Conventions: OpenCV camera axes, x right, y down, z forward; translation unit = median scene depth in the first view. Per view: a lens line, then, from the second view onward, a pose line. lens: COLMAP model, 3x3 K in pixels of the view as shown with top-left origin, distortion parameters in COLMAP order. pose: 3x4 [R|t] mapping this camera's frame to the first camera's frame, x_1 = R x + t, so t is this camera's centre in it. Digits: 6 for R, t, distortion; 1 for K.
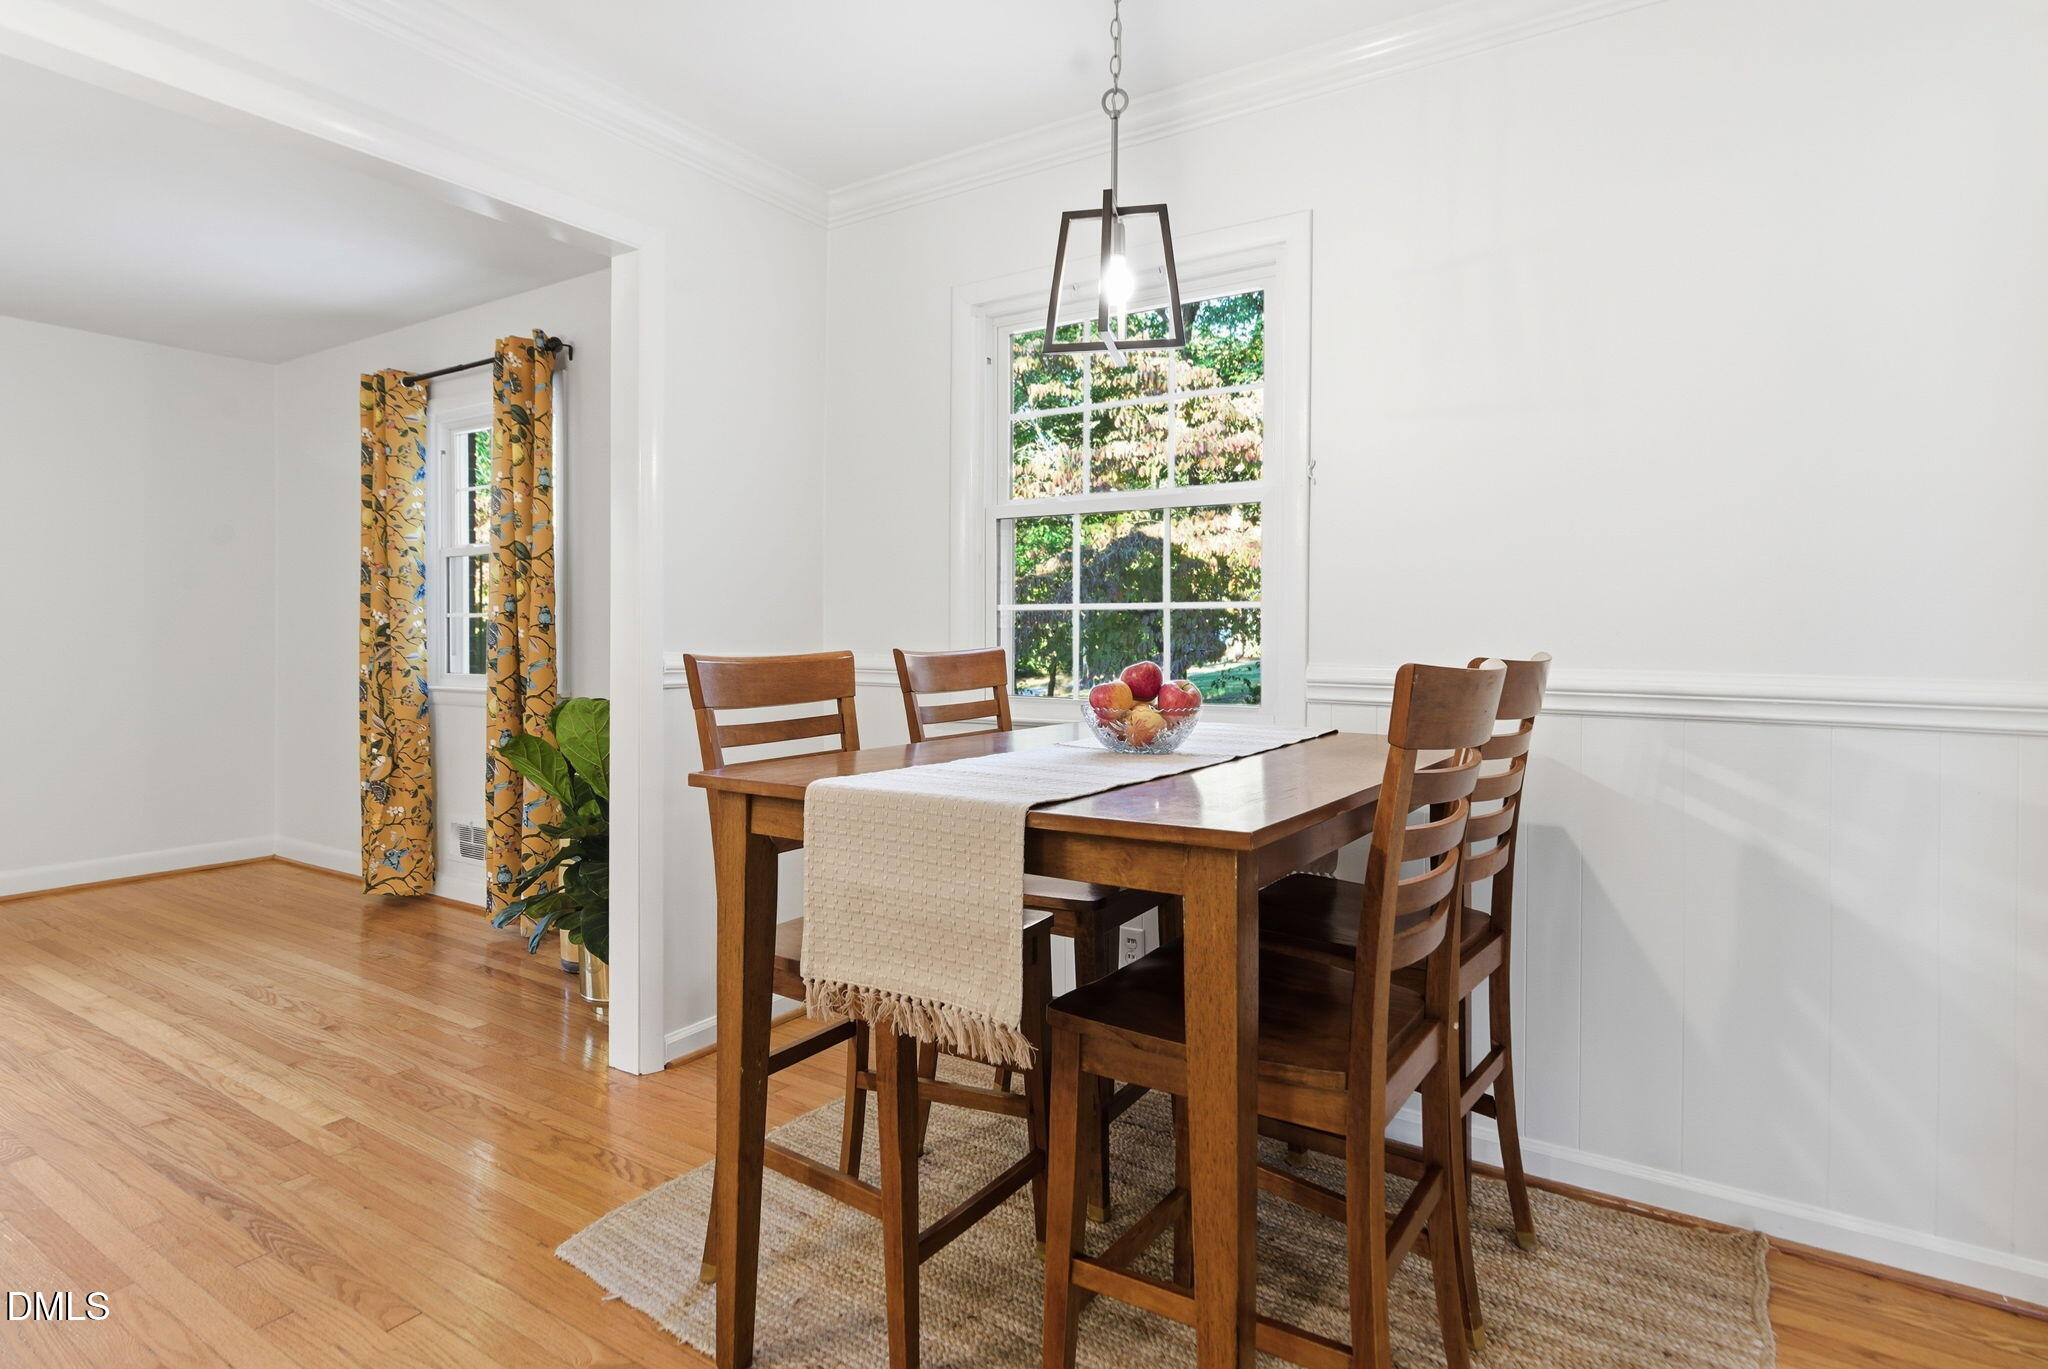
lens RADIAL K [[1077.1, 0, 1017.6], [0, 1077.1, 630.8], [0, 0, 1]] dist [-0.001676, 0.000723]
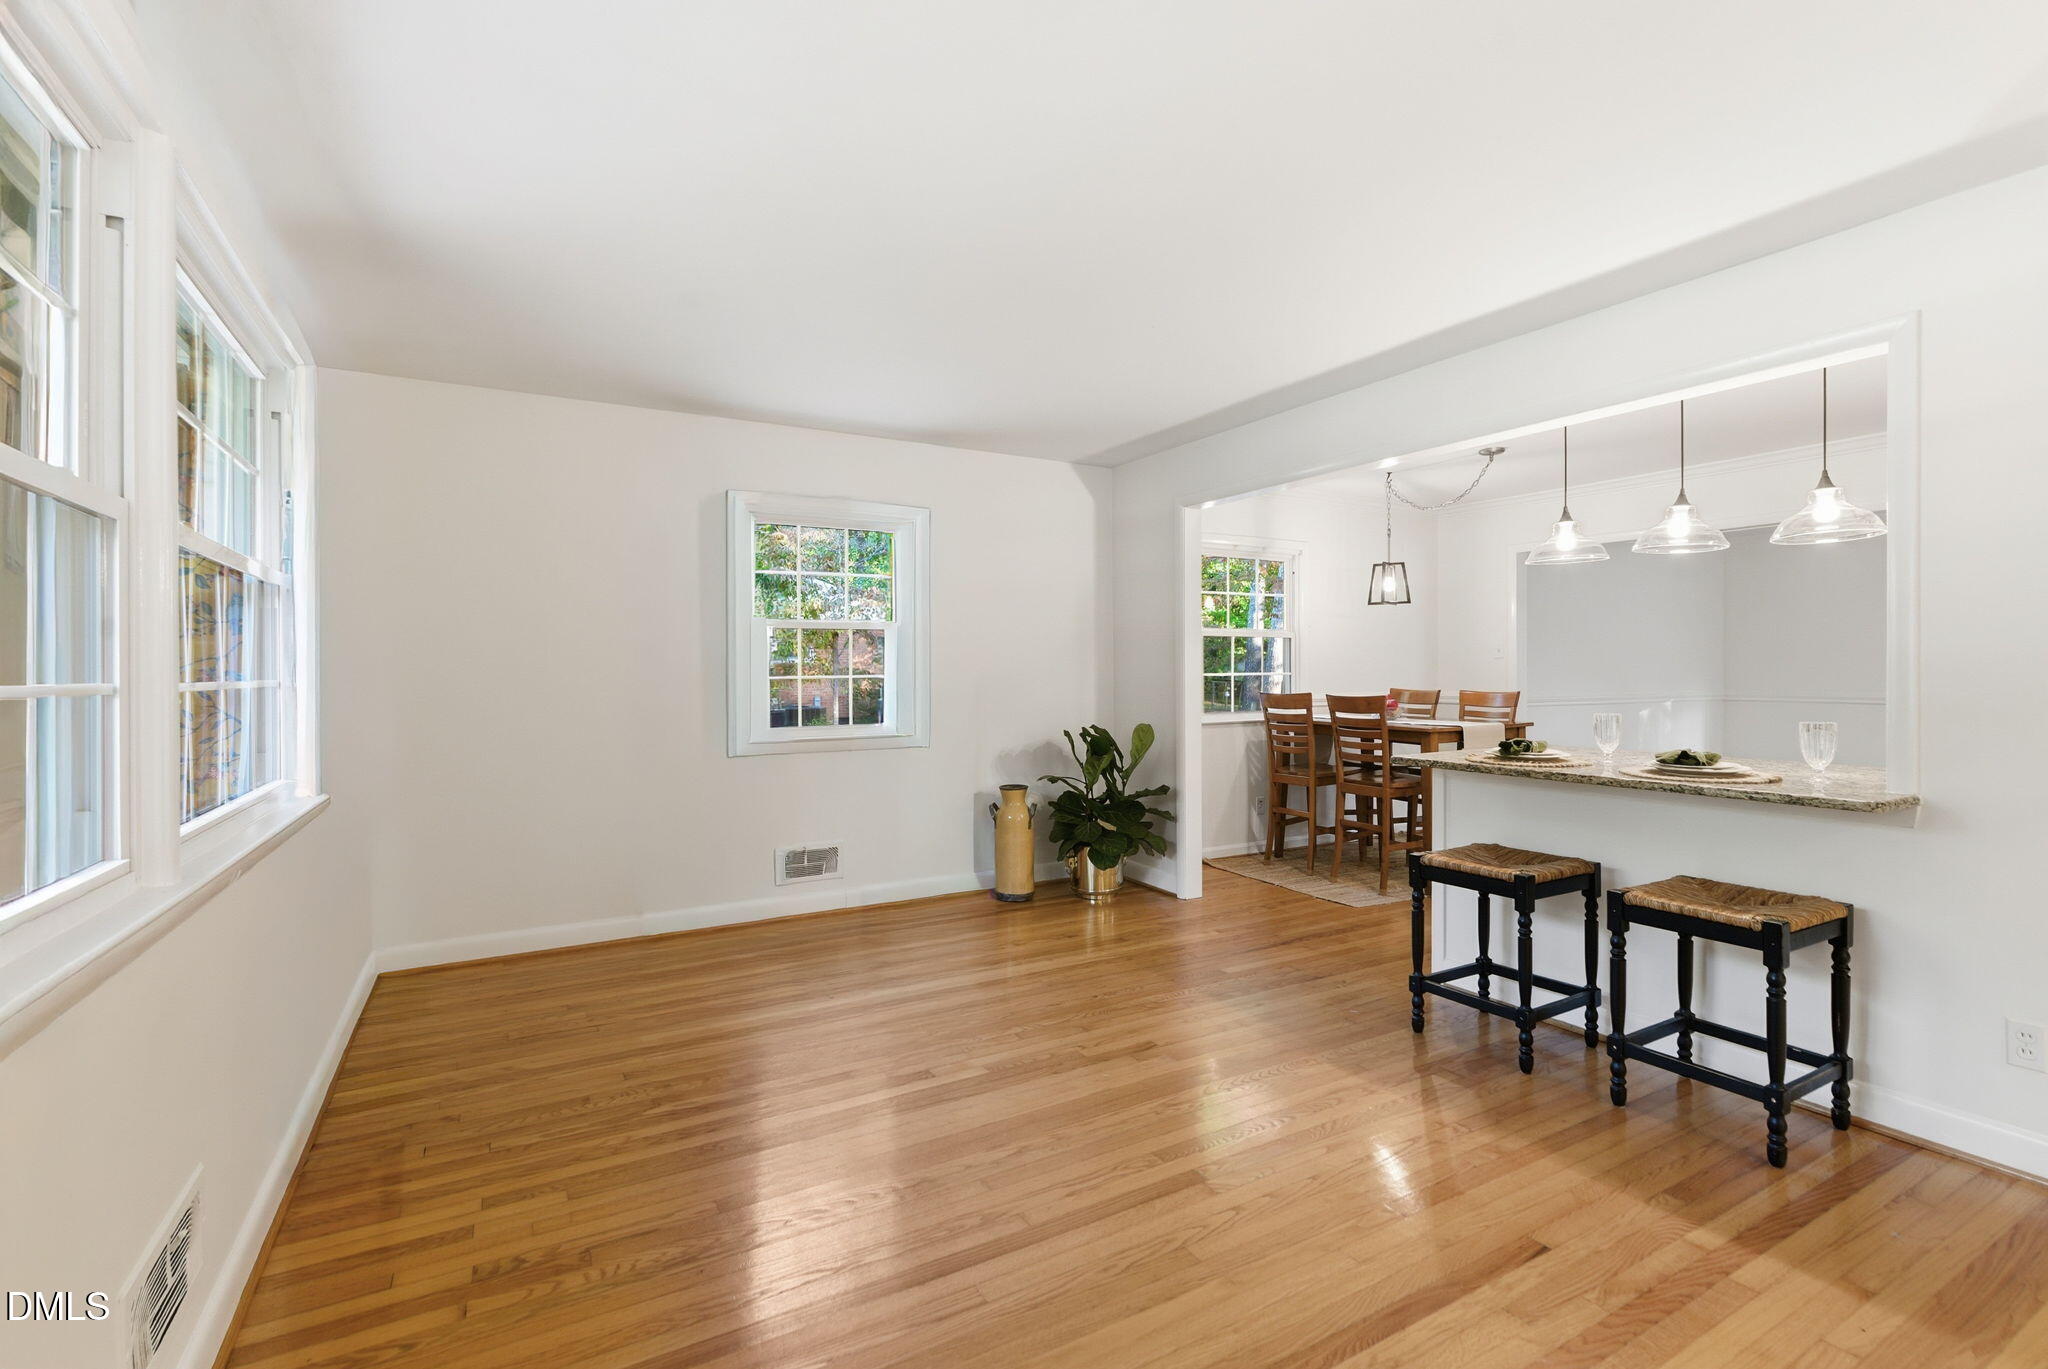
lens RADIAL K [[931.6, 0, 1021.6], [0, 931.6, 674.2], [0, 0, 1]] dist [0.001432, -0.000765]
pose [[0.440125, -0.005326, 0.897921, -1.505406], [0.006918, 0.999973, 0.002540, -0.021256], [-0.897910, 0.005094, 0.440150, 0.351347]]
